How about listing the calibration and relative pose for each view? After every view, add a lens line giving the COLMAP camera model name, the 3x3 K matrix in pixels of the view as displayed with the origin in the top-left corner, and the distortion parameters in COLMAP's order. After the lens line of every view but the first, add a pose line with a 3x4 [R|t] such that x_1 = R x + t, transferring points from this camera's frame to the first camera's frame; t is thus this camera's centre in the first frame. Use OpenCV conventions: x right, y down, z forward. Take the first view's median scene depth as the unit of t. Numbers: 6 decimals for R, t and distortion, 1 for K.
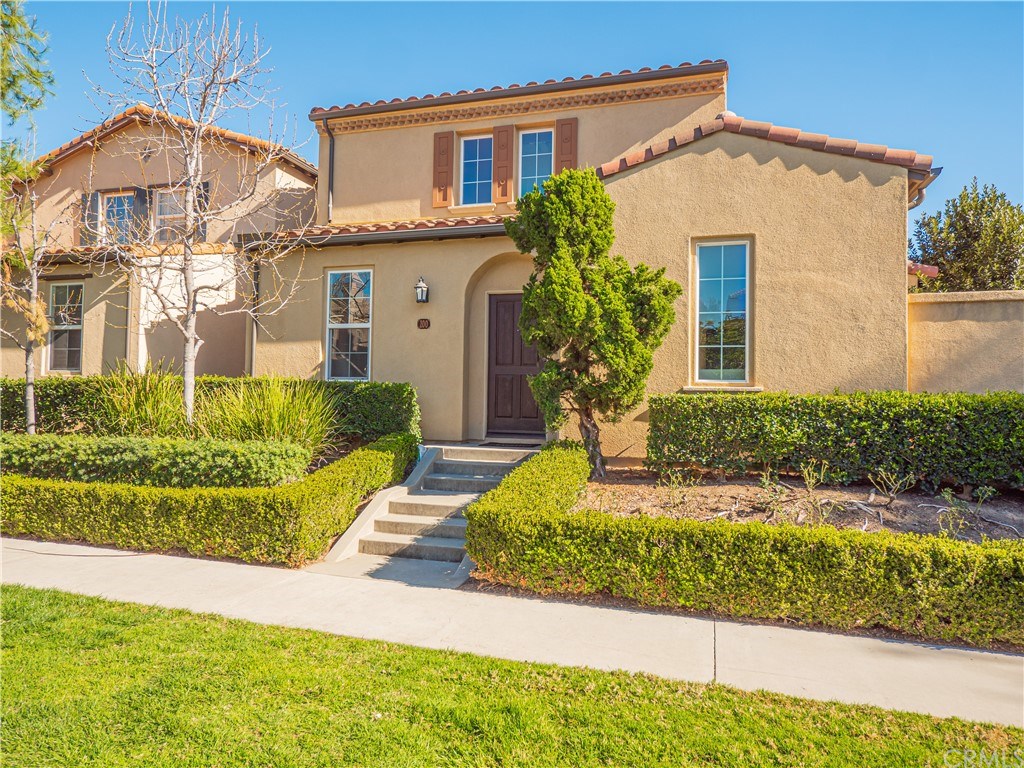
lens RADIAL K [[655.1, 0, 512.0], [0, 655.1, 384.0], [0, 0, 1]] dist [0.000815, -0.000588]
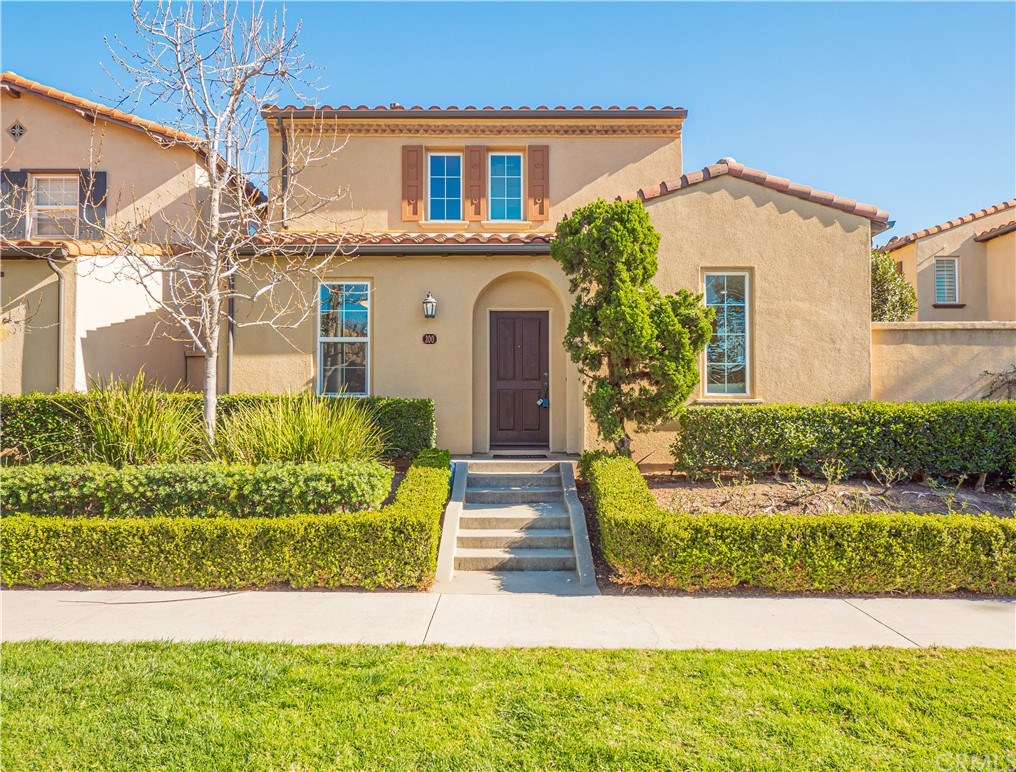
lens RADIAL K [[629.8, 0, 508.0], [0, 629.8, 404.3], [0, 0, 1]] dist [0.000414, -0.000563]
pose [[0.958379, -0.013779, 0.285165, -0.397523], [0.009205, 0.999807, 0.017373, -0.010214], [-0.285349, -0.014025, 0.958321, 0.057922]]
